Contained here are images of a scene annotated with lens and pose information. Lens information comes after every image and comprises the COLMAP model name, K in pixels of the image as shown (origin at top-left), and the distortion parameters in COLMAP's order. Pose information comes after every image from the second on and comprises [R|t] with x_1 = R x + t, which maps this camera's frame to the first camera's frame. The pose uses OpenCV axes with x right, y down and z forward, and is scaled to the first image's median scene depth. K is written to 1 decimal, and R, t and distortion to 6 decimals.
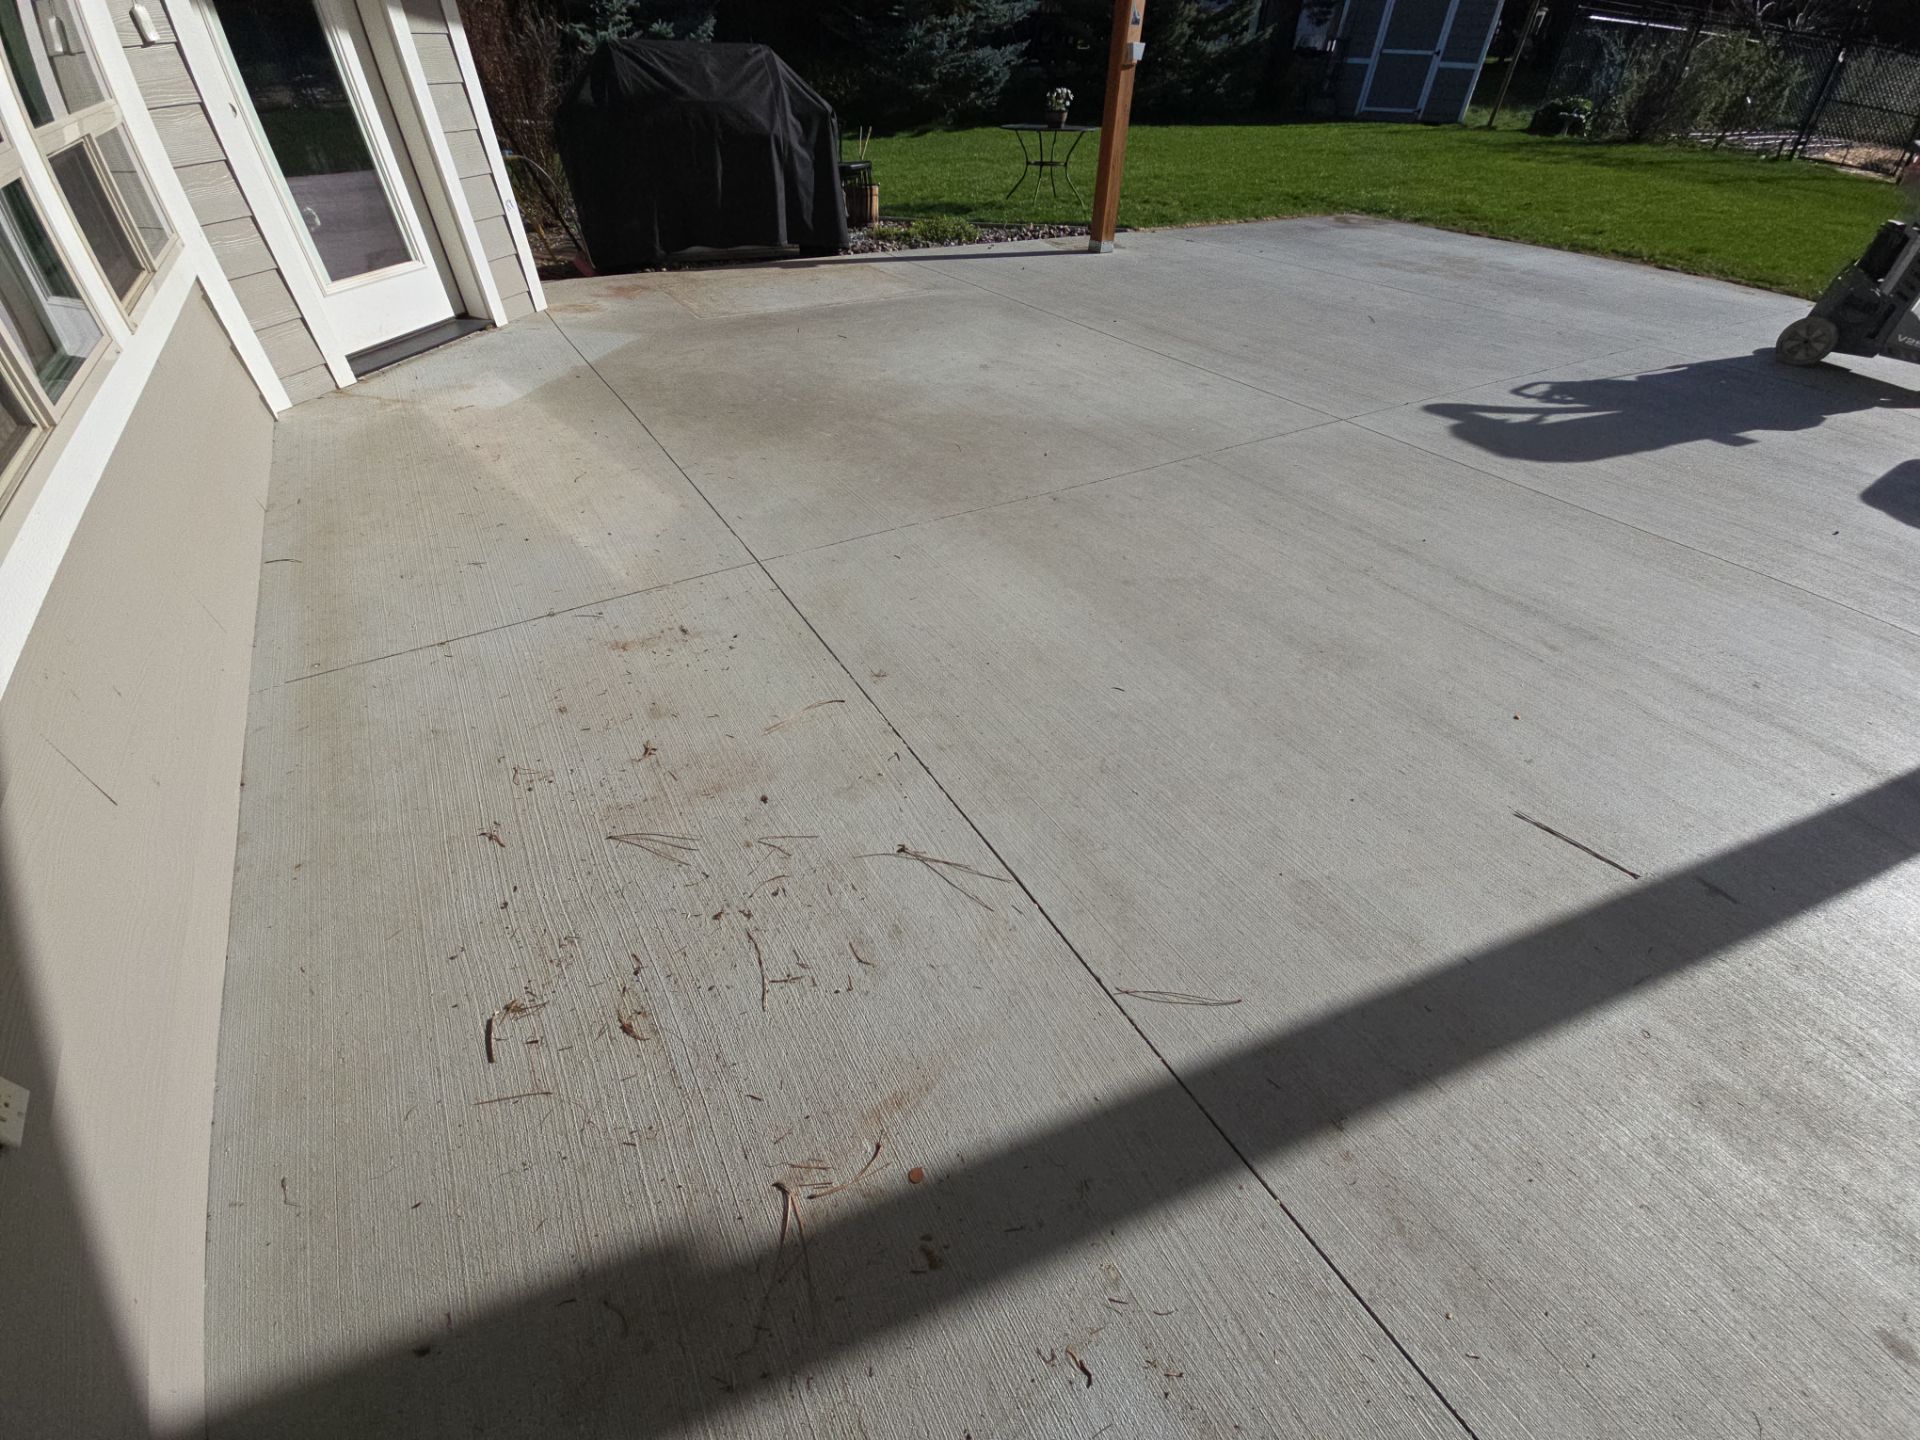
lens RADIAL K [[785.3, 0, 956.1], [0, 785.3, 717.4], [0, 0, 1]] dist [0.007180, -0.006754]
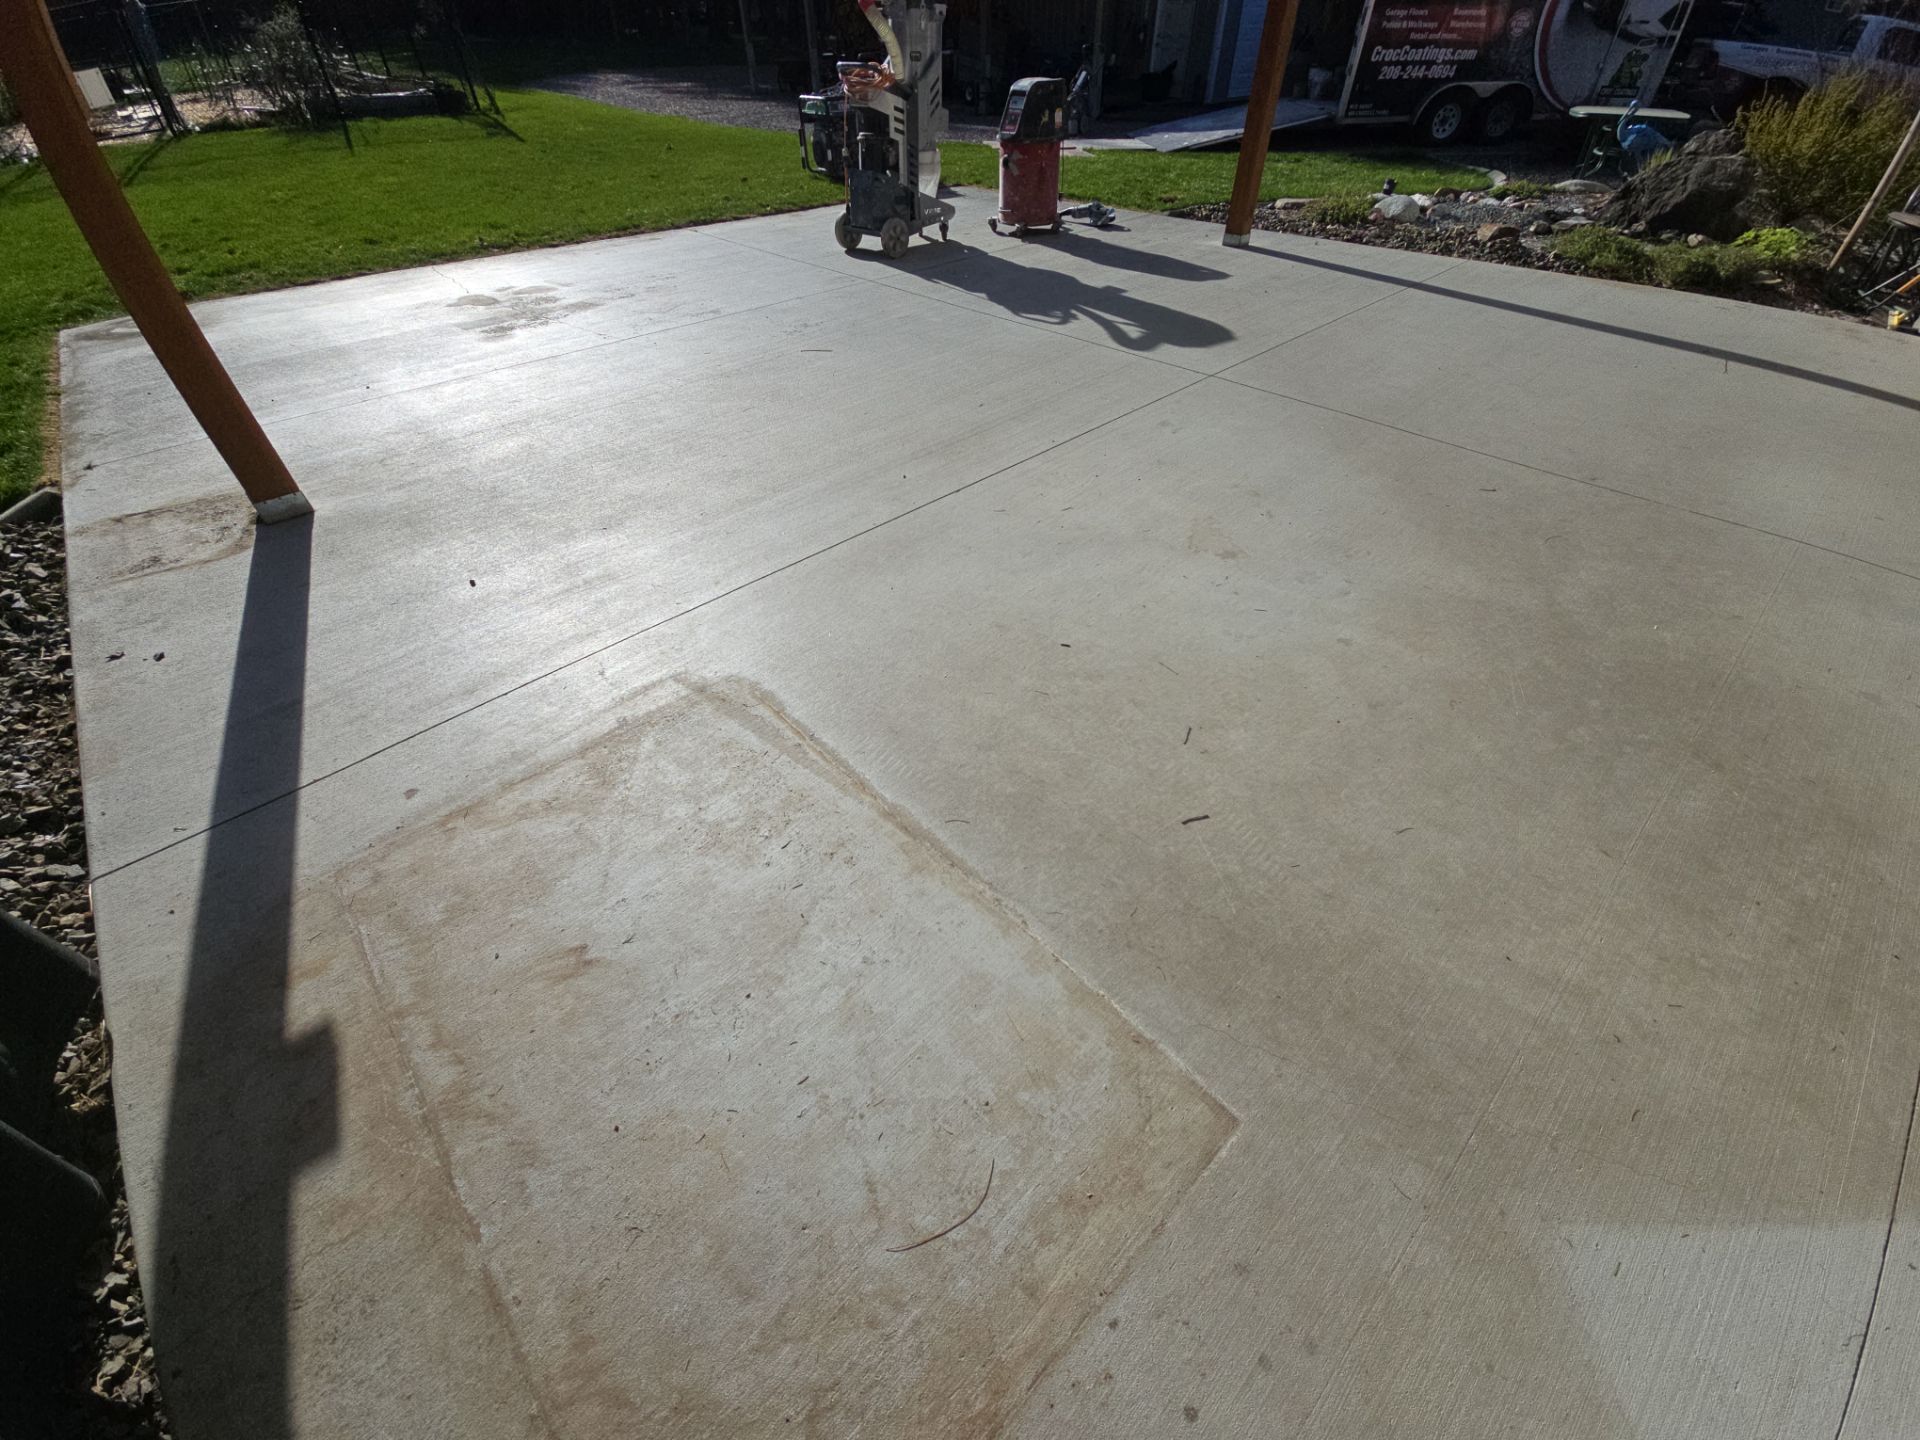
lens RADIAL K [[785.3, 0, 949.2], [0, 785.3, 726.8], [0, 0, 1]] dist [0.007180, -0.006754]
pose [[-0.196077, -0.670618, 0.715420, -0.500727], [0.642256, 0.463484, 0.610484, -0.980847], [-0.740987, 0.579184, 0.339830, 1.107386]]
